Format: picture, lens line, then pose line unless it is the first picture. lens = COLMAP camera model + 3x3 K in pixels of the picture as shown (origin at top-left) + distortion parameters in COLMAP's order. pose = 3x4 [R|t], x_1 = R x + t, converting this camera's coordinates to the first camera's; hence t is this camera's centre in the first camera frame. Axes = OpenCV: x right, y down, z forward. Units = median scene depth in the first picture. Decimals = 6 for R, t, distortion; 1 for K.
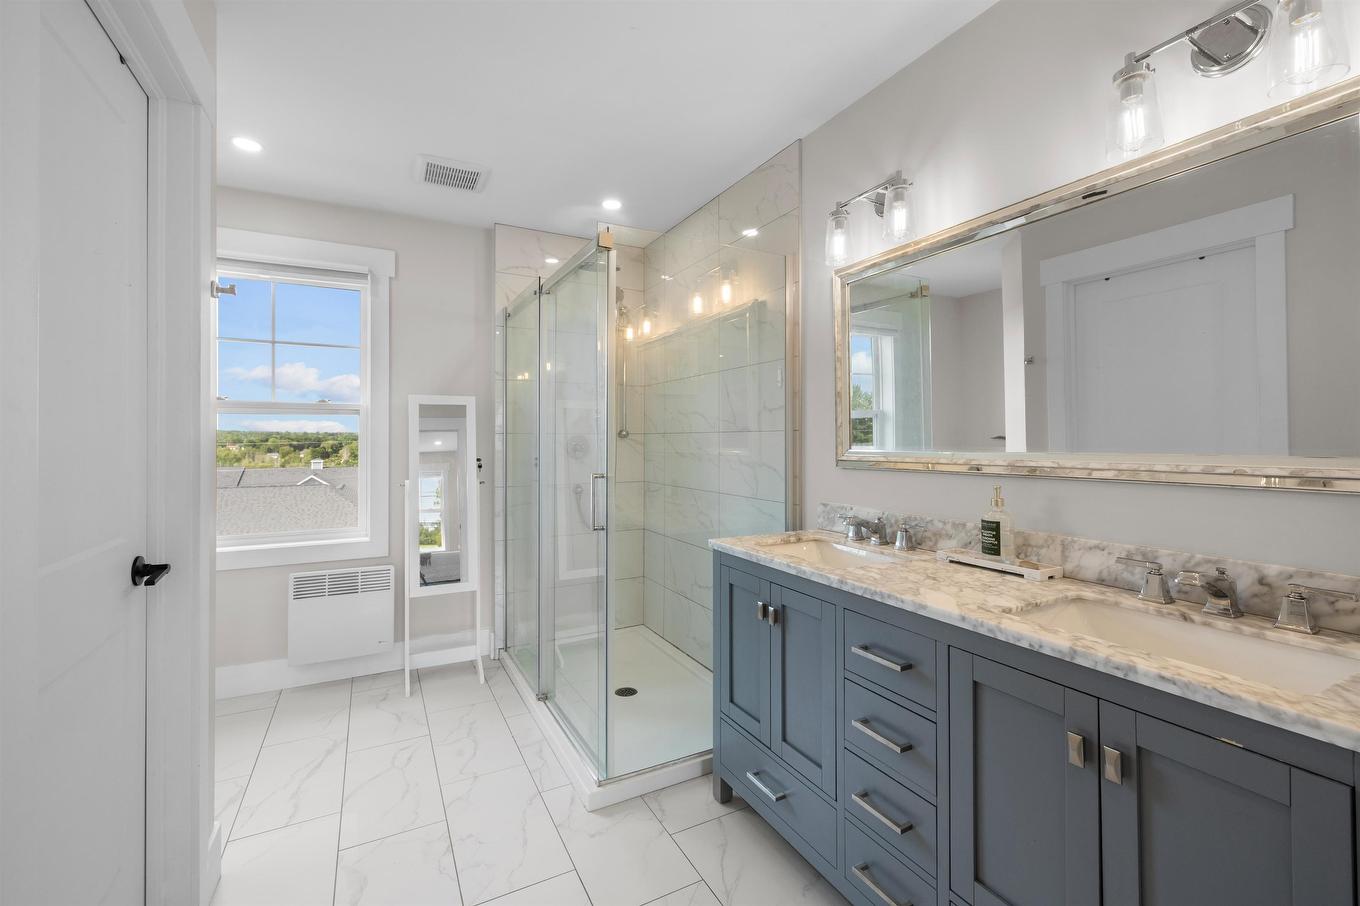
lens RADIAL K [[578.0, 0, 679.3], [0, 578.0, 440.9], [0, 0, 1]] dist [0.005986, 0.000150]
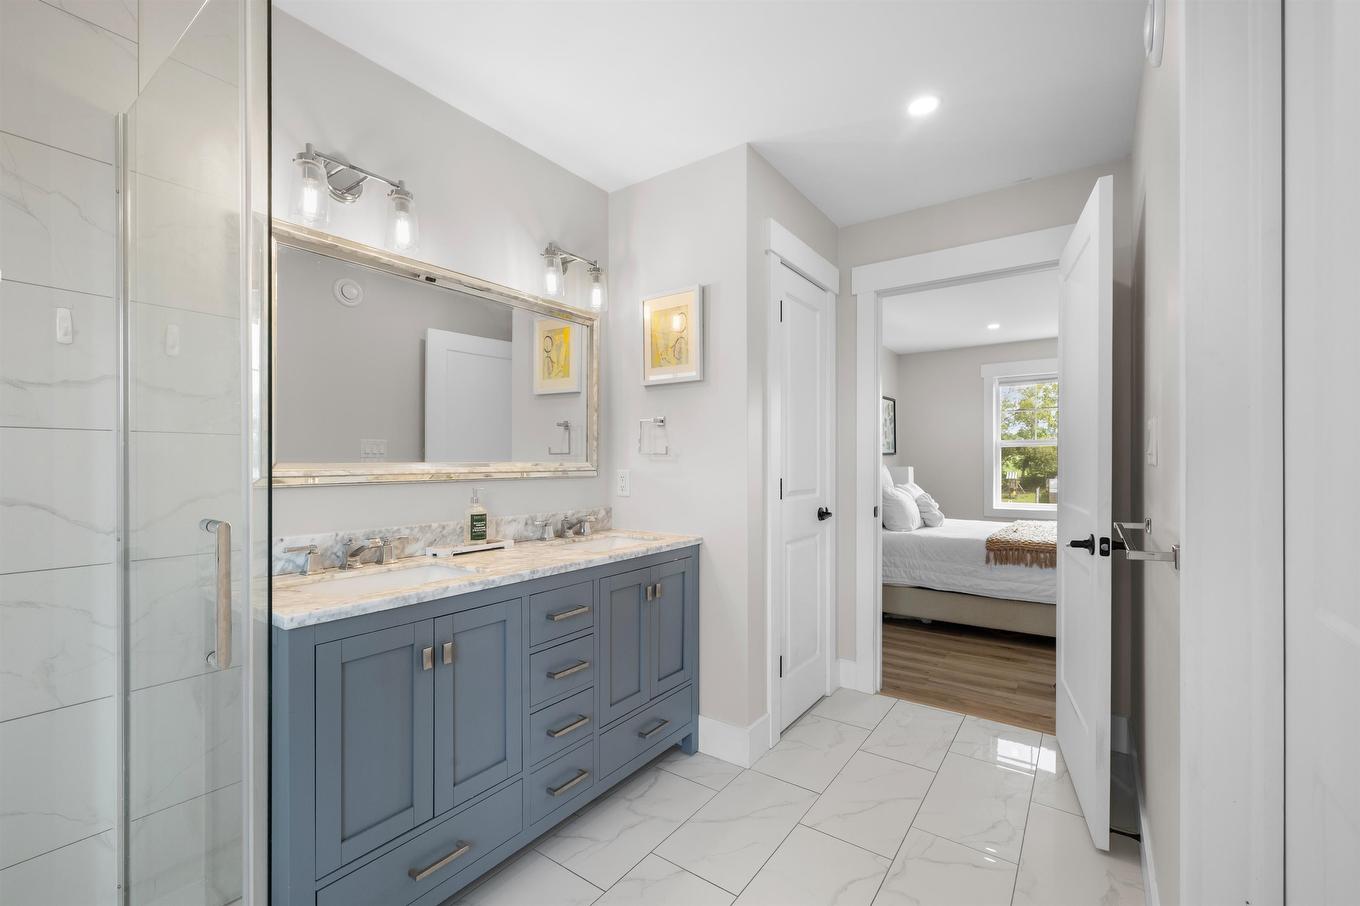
lens RADIAL K [[578.0, 0, 686.4], [0, 578.0, 460.7], [0, 0, 1]] dist [0.005986, 0.000150]
pose [[-0.454899, 0.006142, 0.890522, -0.849022], [0.001795, 0.999981, -0.005980, 0.024881], [-0.890541, -0.001122, -0.454901, 1.184786]]
